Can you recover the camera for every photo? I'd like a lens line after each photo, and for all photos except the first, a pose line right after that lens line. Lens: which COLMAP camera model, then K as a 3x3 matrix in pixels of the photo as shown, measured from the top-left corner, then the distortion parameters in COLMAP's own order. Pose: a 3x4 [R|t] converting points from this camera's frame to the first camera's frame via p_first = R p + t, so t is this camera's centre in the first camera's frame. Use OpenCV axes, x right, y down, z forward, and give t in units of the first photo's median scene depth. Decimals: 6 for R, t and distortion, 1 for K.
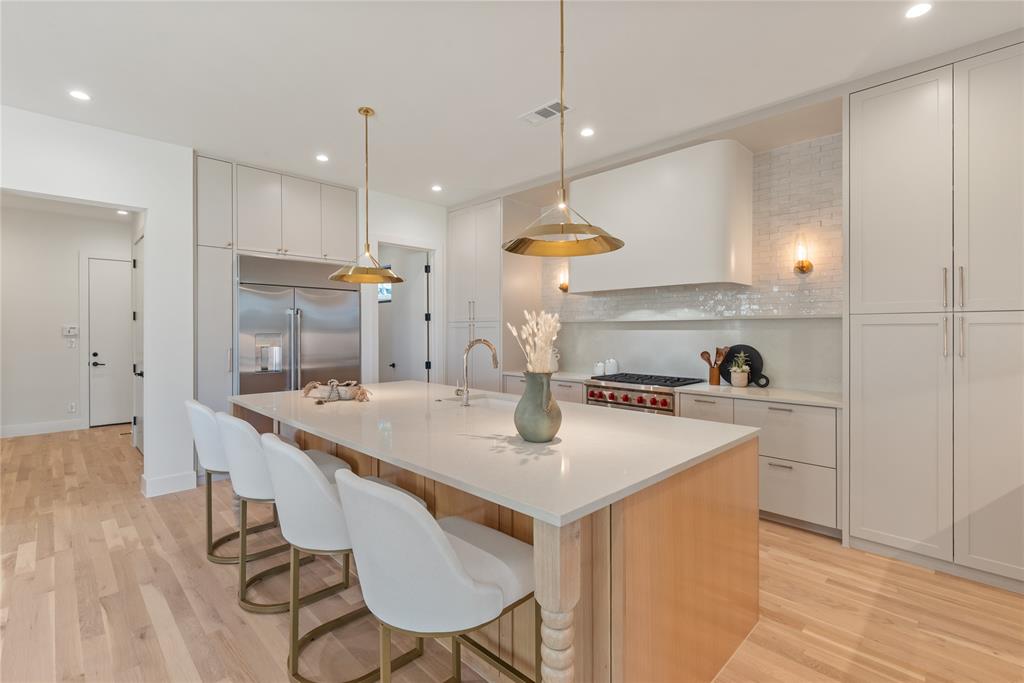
lens RADIAL K [[469.5, 0, 493.2], [0, 469.5, 337.4], [0, 0, 1]] dist [0.011414, 0.000072]
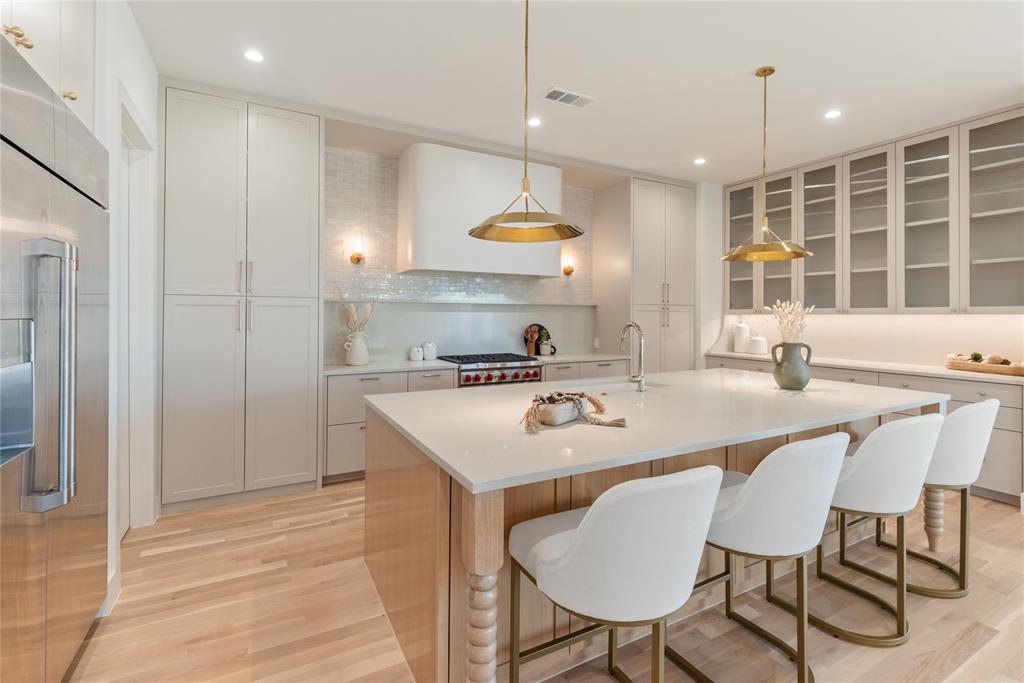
lens RADIAL K [[469.5, 0, 519.2], [0, 469.5, 310.9], [0, 0, 1]] dist [0.011414, 0.000072]
pose [[0.263321, 0.007065, 0.964682, -0.743822], [0.009212, 0.999909, -0.009837, -0.007960], [-0.964664, 0.011477, 0.263232, 0.699242]]
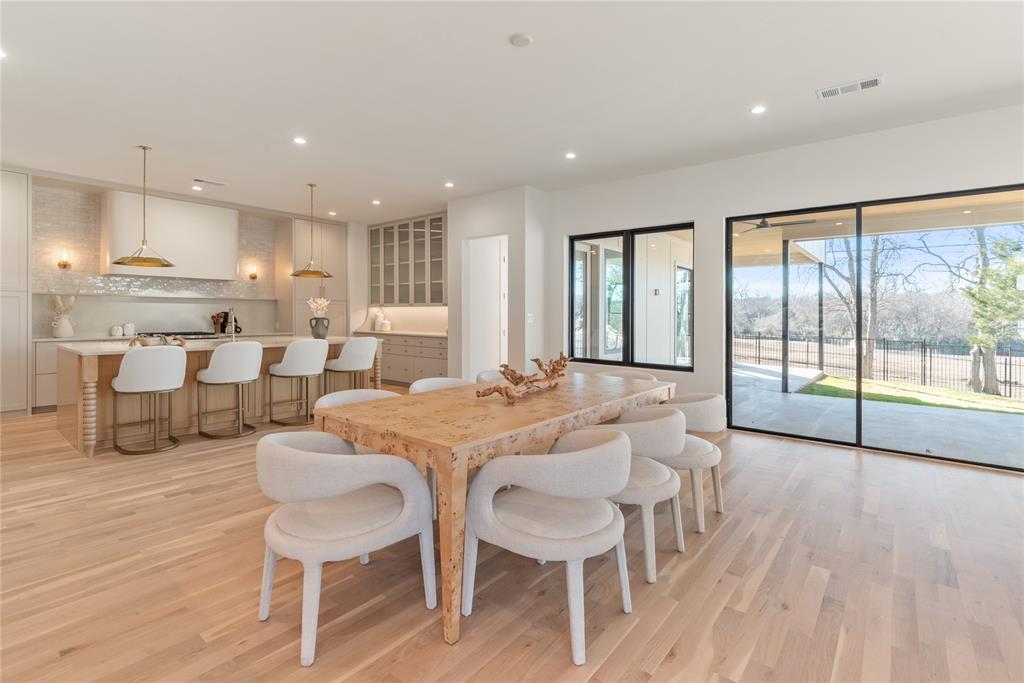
lens RADIAL K [[469.5, 0, 504.4], [0, 469.5, 316.1], [0, 0, 1]] dist [0.011414, 0.000072]
pose [[-0.104905, -0.007382, 0.994455, -1.506055], [0.005717, 0.999951, 0.008026, 0.023064], [-0.994466, 0.006527, -0.104858, 0.064953]]
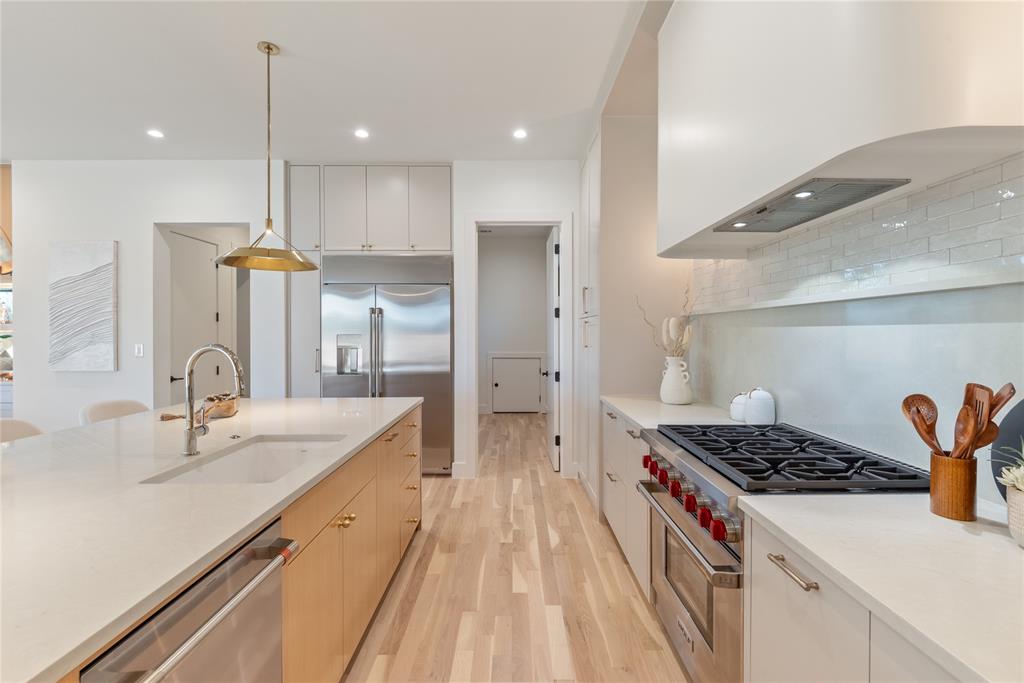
lens RADIAL K [[482.0, 0, 512.3], [0, 482.0, 337.6], [0, 0, 1]] dist [0.005646, 0.000475]
pose [[0.698662, 0.004306, -0.715439, 0.483105], [-0.016132, 0.999822, -0.009735, 0.000682], [0.715270, 0.018343, 0.698607, 0.597776]]
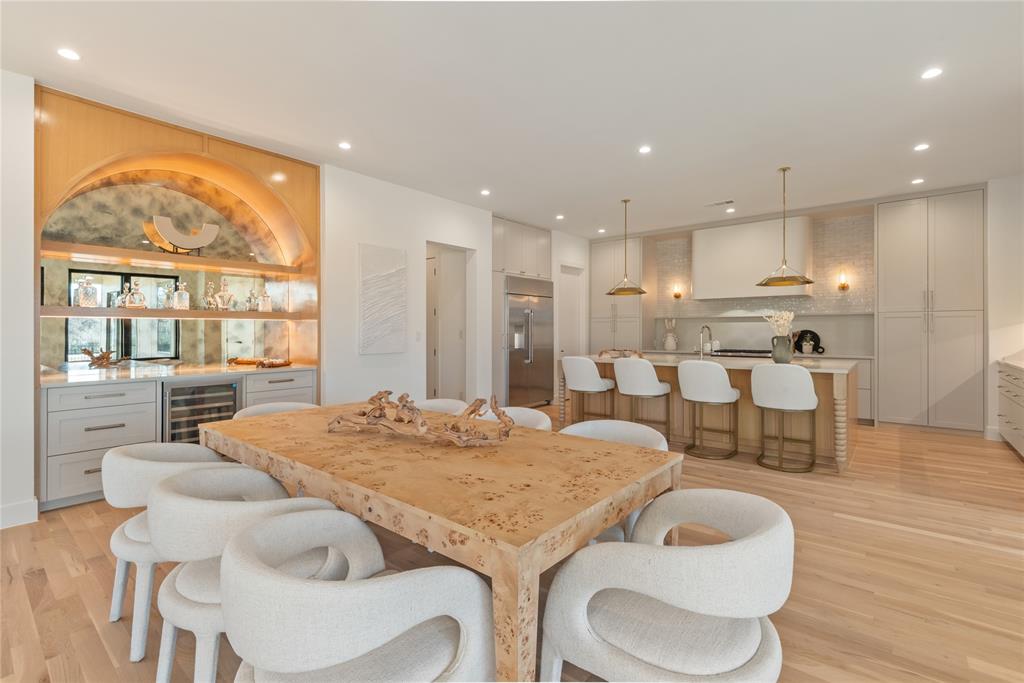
lens RADIAL K [[469.5, 0, 502.7], [0, 469.5, 339.3], [0, 0, 1]] dist [0.011414, 0.000072]
pose [[0.993683, -0.009704, 0.111802, -0.789862], [0.008875, 0.999929, 0.007913, 0.026306], [-0.111871, -0.006871, 0.993699, -0.615265]]
